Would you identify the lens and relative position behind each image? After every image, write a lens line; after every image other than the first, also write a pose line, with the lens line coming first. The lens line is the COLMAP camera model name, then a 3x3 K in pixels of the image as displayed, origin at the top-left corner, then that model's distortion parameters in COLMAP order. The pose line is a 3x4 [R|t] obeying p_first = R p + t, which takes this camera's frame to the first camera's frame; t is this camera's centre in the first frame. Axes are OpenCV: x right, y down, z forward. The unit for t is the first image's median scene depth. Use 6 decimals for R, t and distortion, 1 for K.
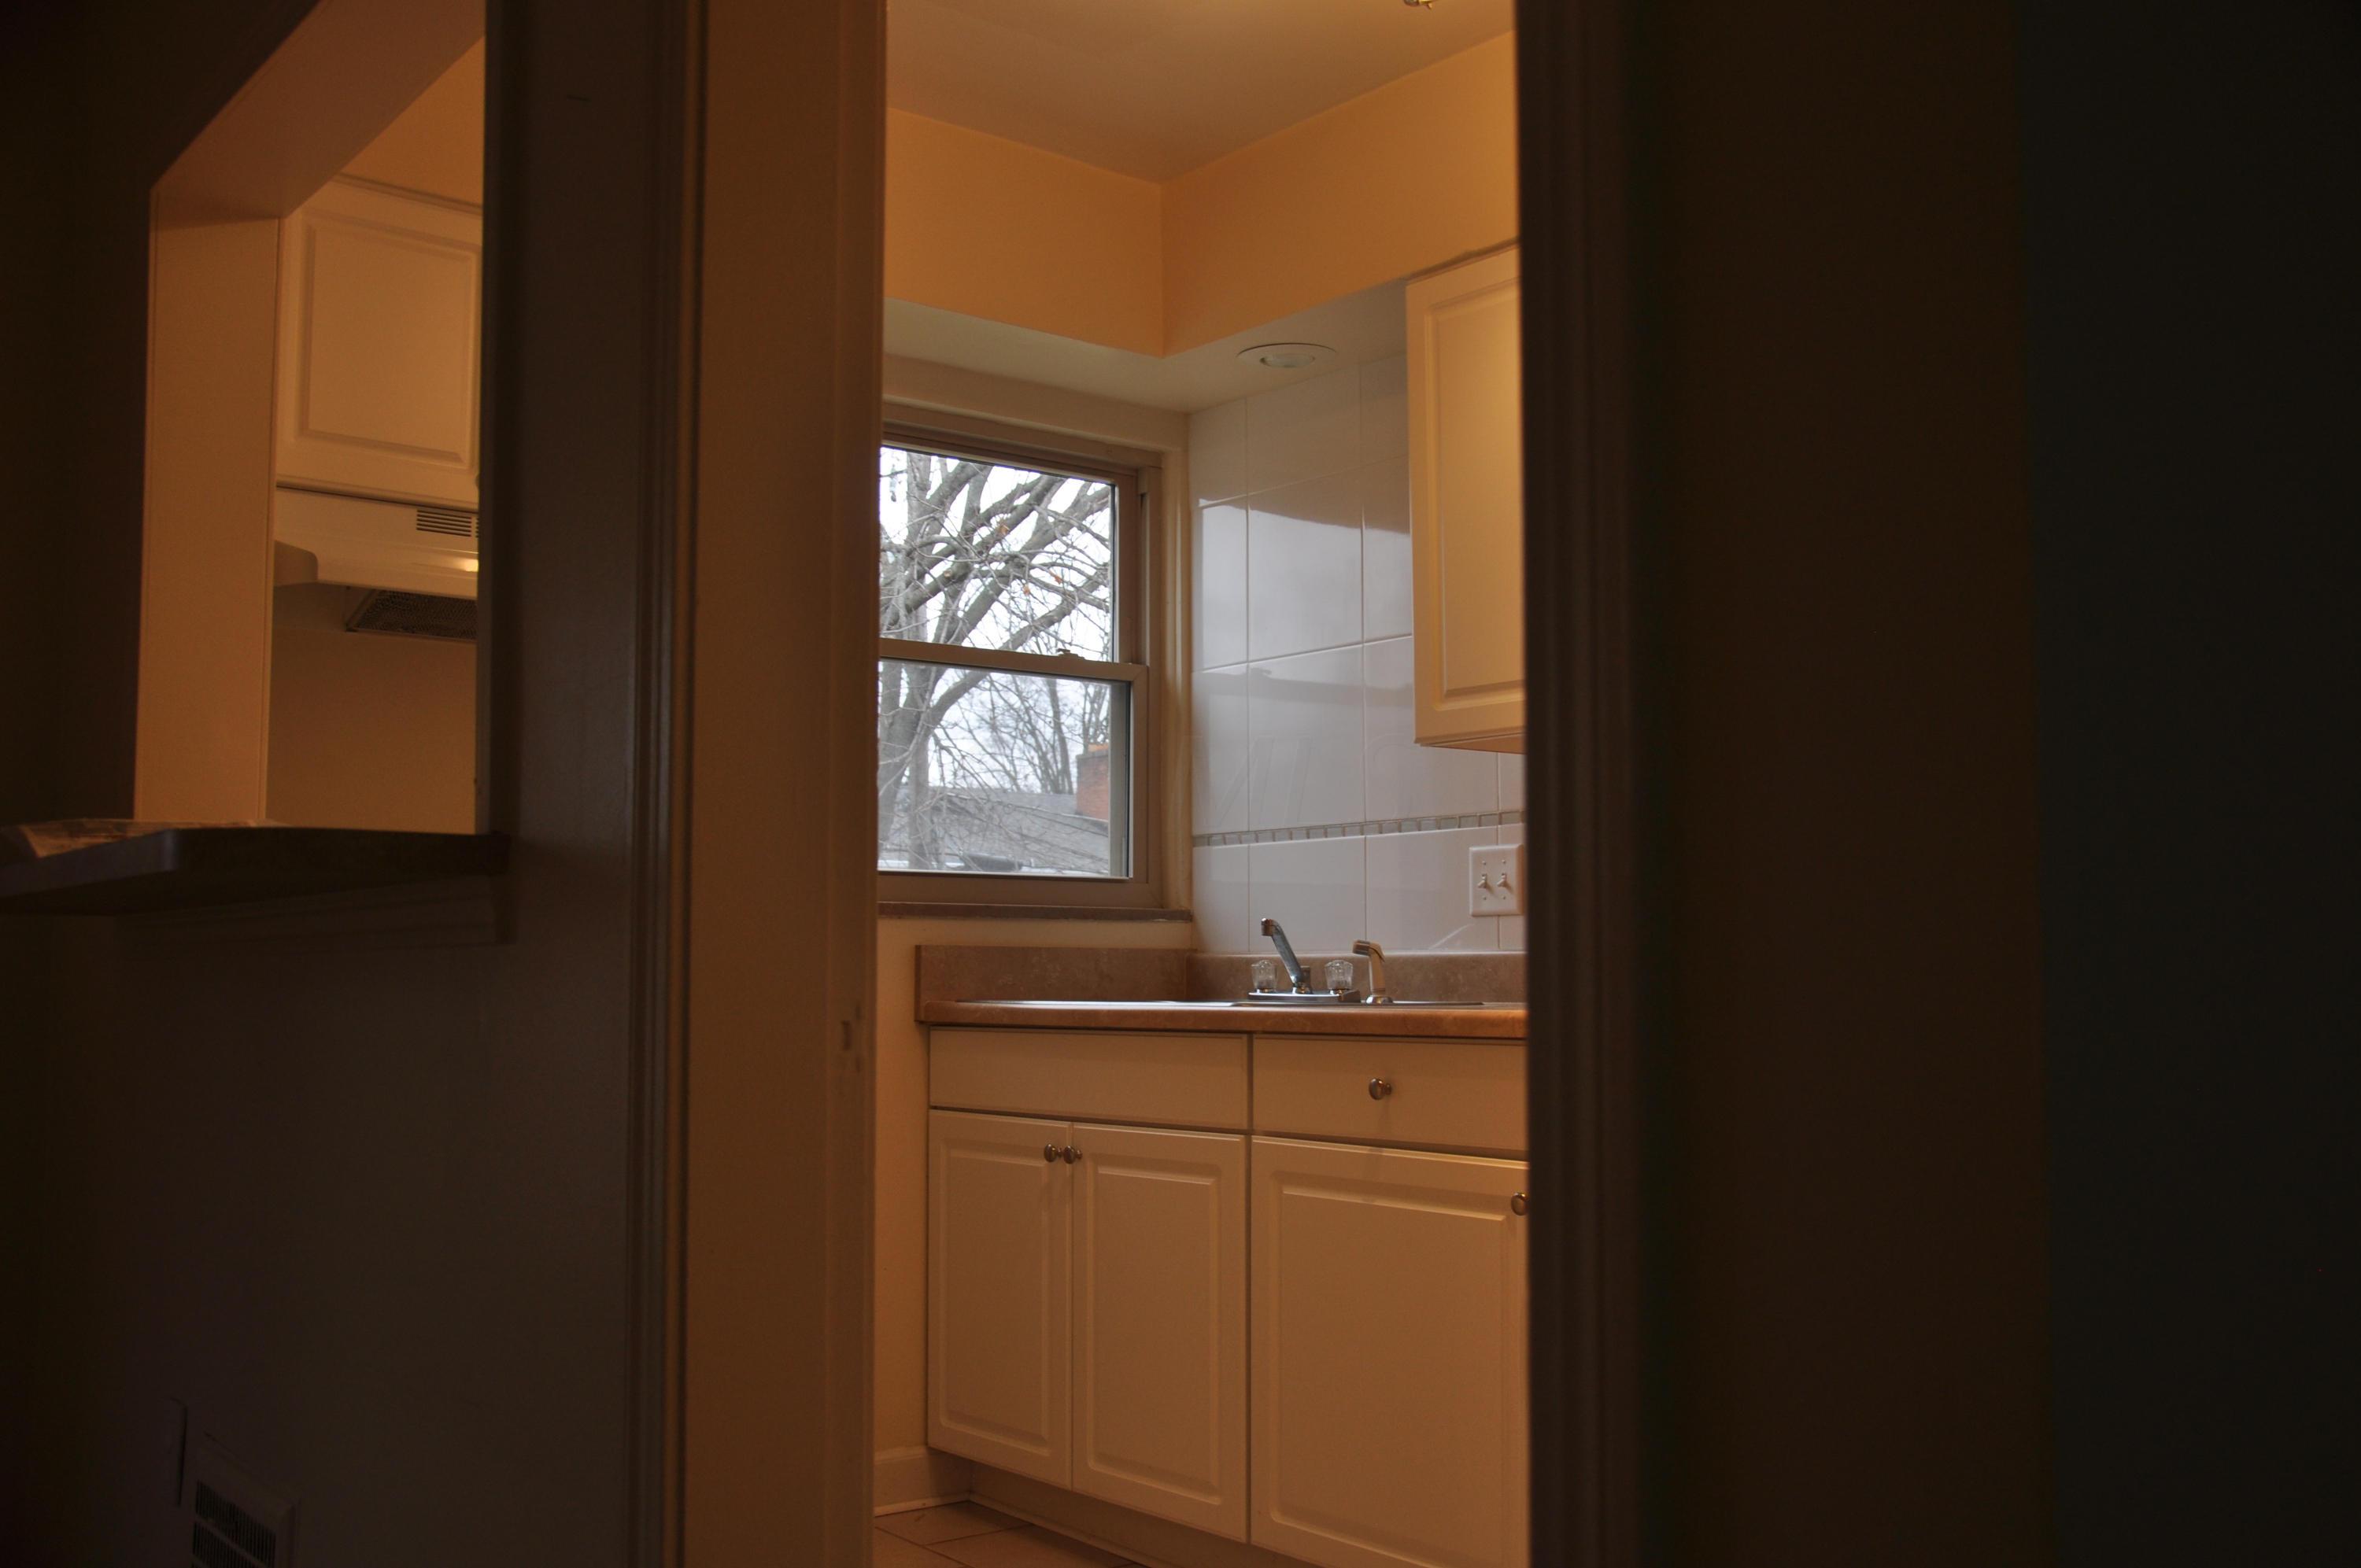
lens RADIAL K [[2234.5, 0, 1171.3], [0, 2234.5, 848.7], [0, 0, 1]] dist [-0.077624, 0.162737]
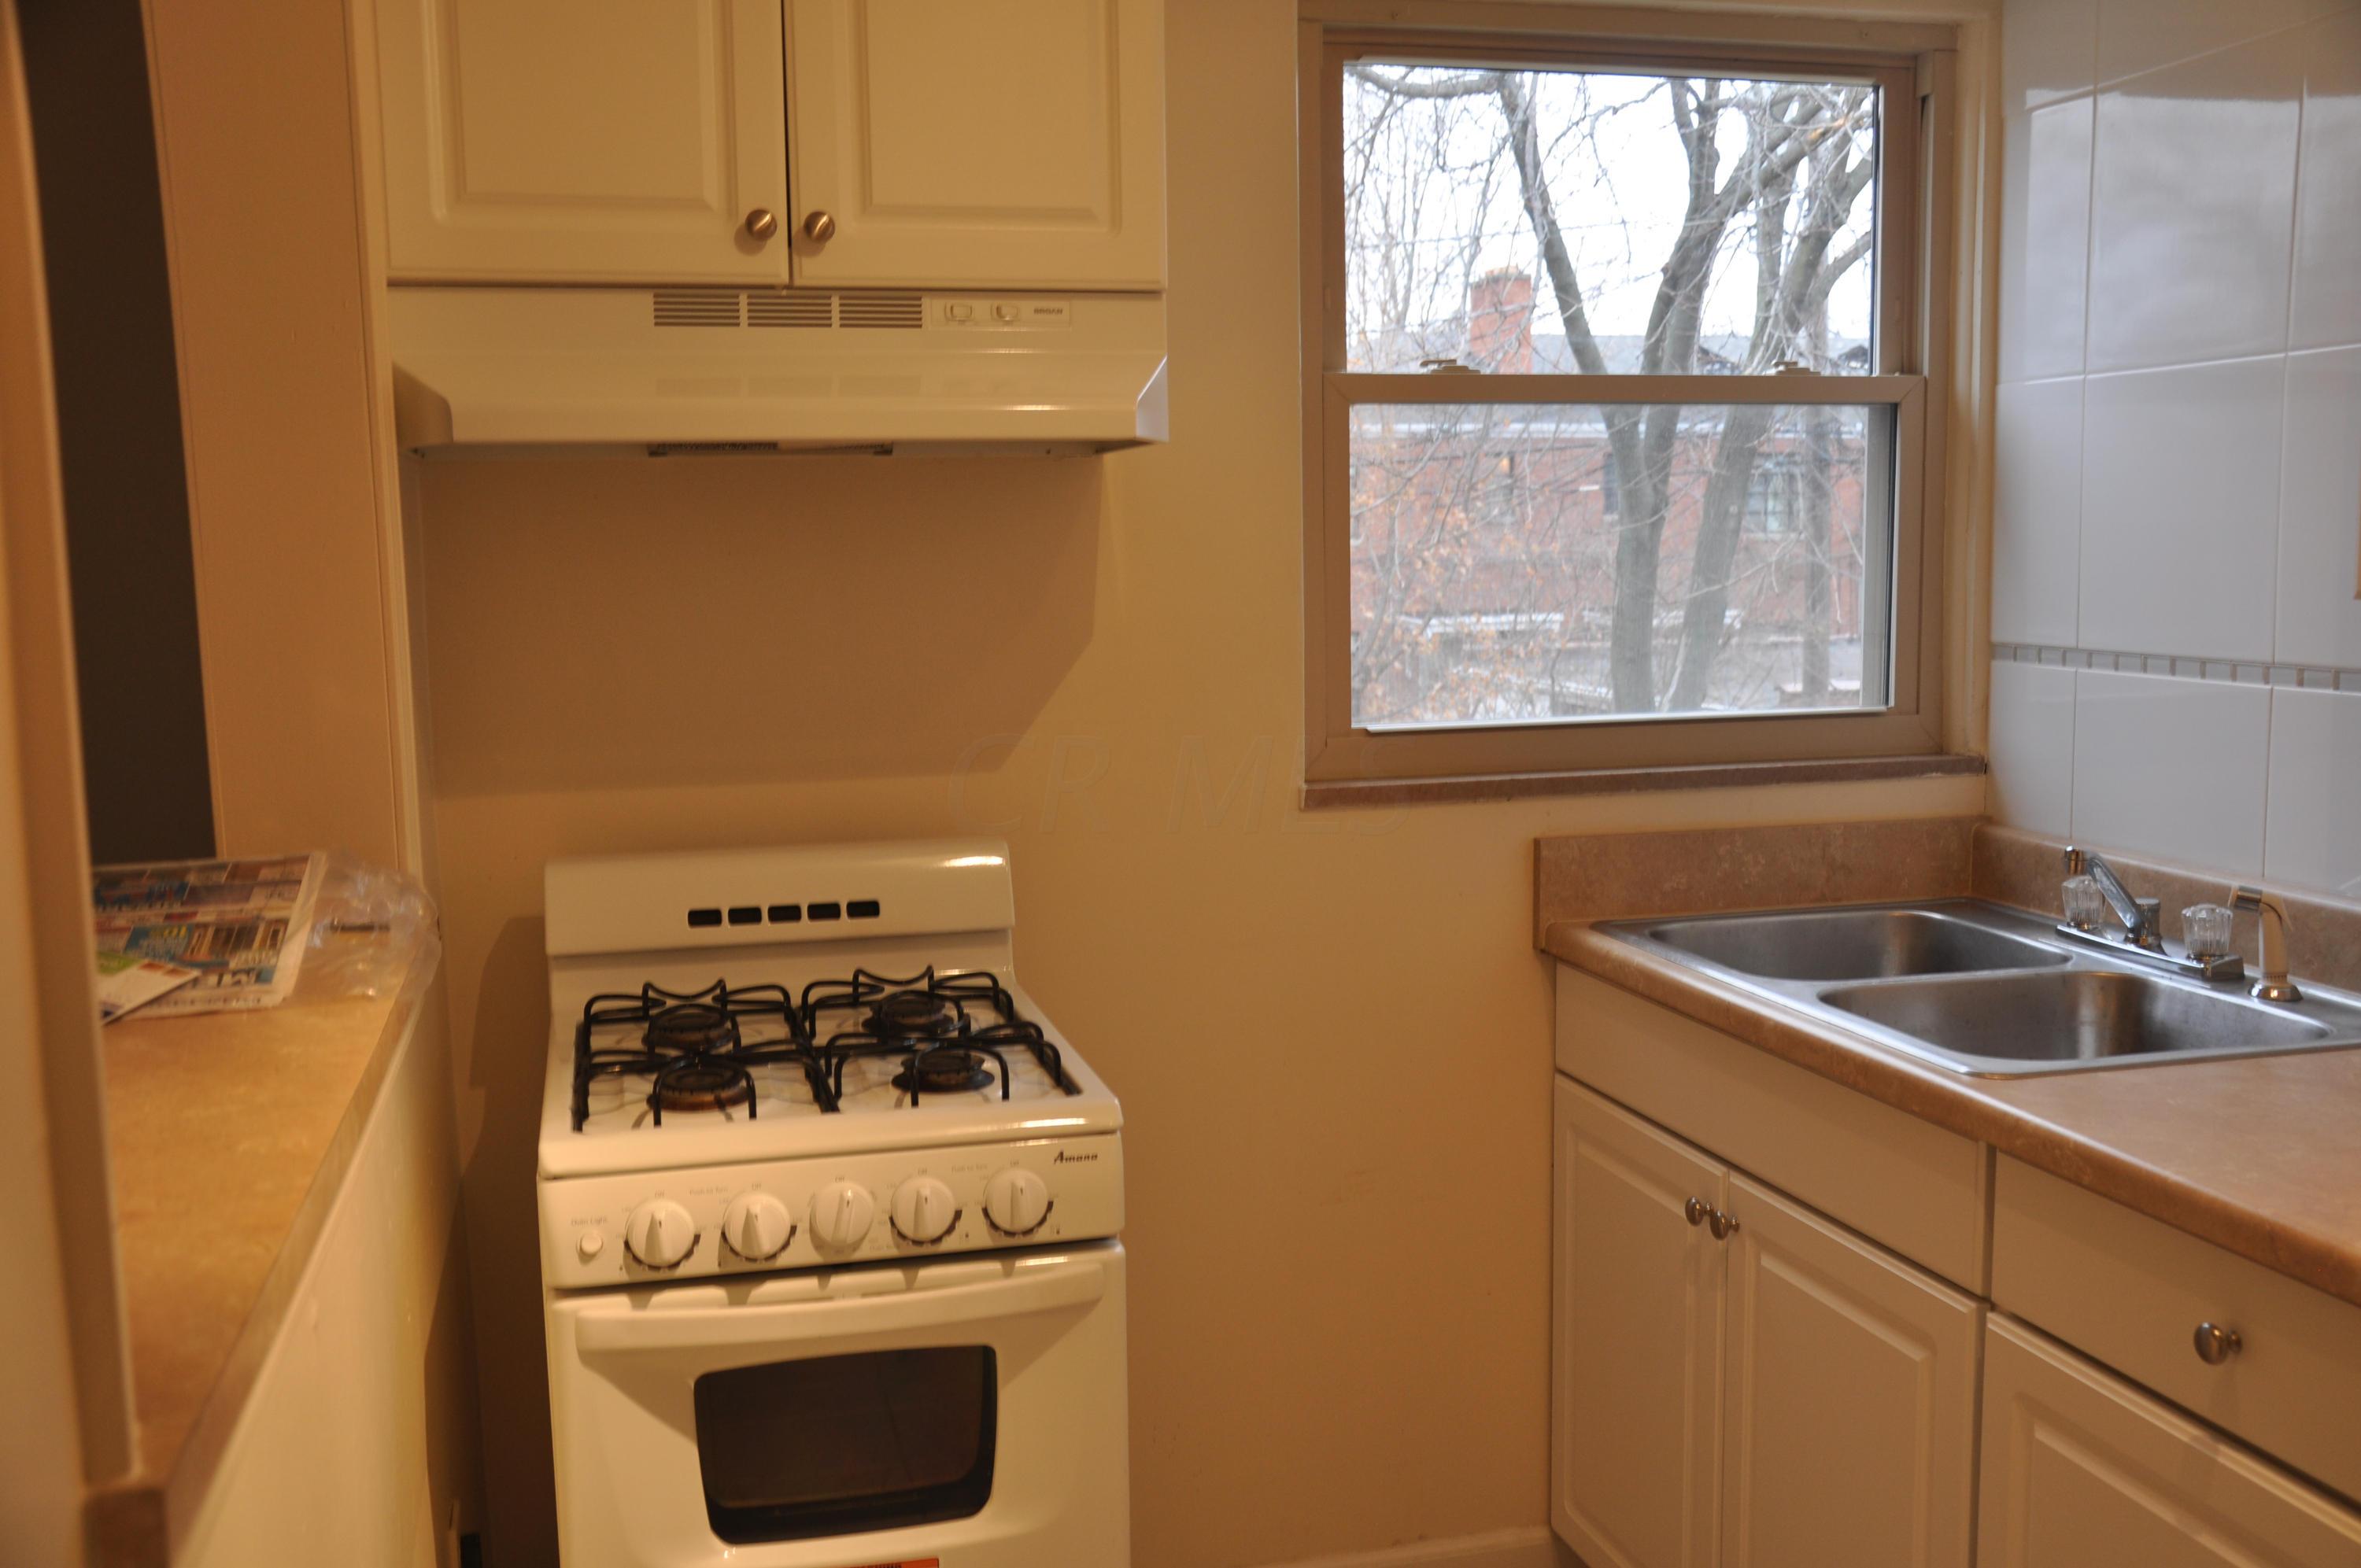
lens RADIAL K [[2234.5, 0, 1171.3], [0, 2234.5, 848.7], [0, 0, 1]] dist [-0.077624, 0.162737]
pose [[0.917454, 0.037205, -0.396097, 0.053042], [0.042166, 0.980917, 0.189802, -0.087063], [0.395600, -0.190836, 0.898378, 0.347486]]
